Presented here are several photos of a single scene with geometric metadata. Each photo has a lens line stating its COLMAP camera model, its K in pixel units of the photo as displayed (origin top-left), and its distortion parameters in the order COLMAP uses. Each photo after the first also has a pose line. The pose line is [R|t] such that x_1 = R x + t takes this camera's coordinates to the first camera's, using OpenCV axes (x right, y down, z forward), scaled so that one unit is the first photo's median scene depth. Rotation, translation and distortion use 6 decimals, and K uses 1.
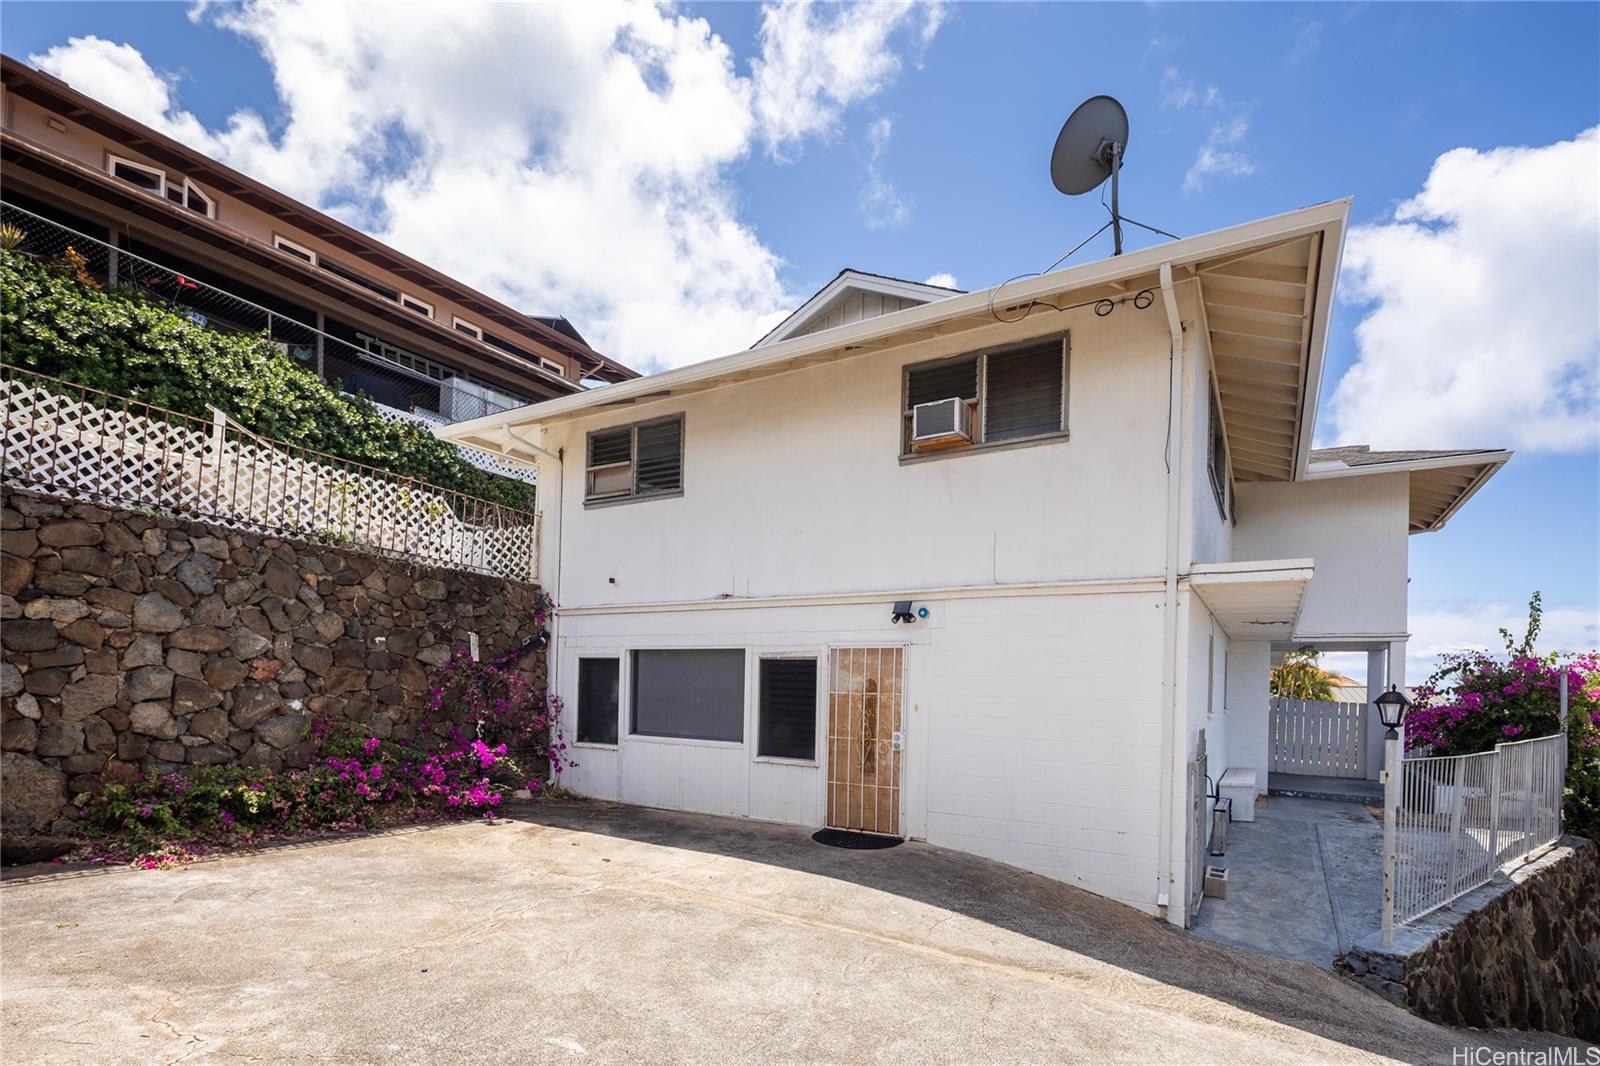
lens RADIAL K [[769.8, 0, 799.4], [0, 769.8, 672.2], [0, 0, 1]] dist [0.002863, 0.000069]
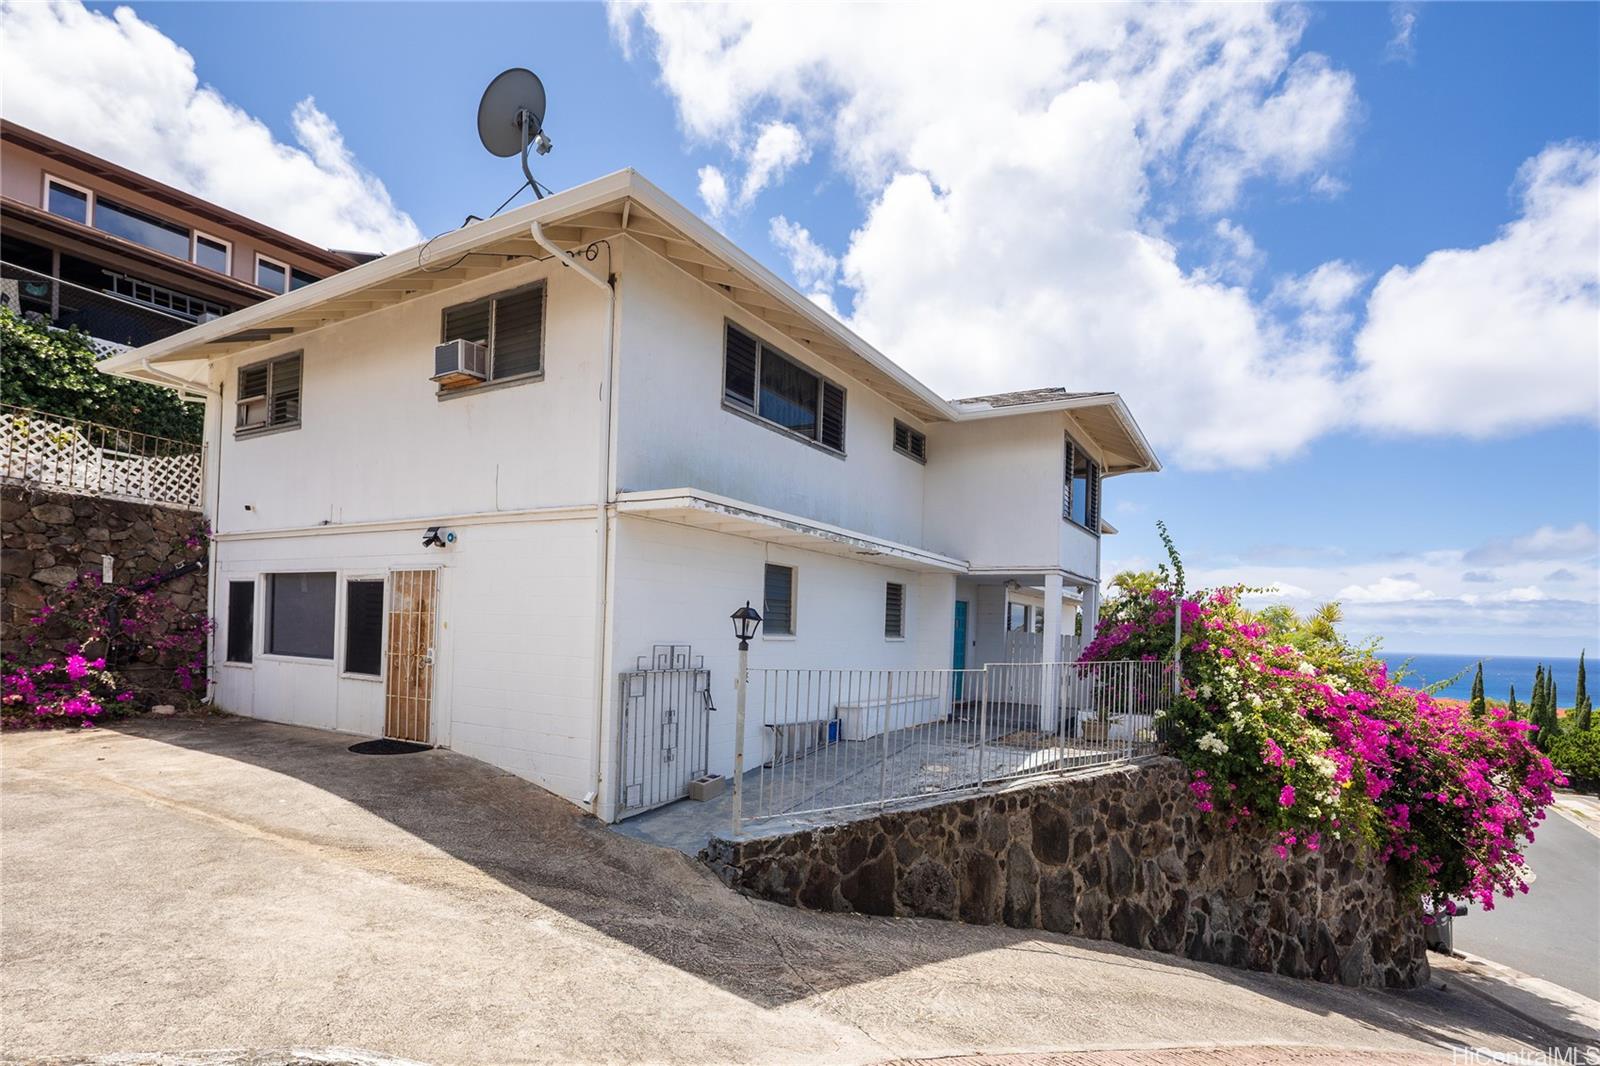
lens RADIAL K [[784.3, 0, 800.0], [0, 784.3, 619.7], [0, 0, 1]] dist [-0.002195, -0.001267]
pose [[0.999935, 0.008363, 0.007689, 0.566631], [-0.008407, 0.999948, 0.005729, 0.024146], [-0.007641, -0.005793, 0.999954, -0.091127]]
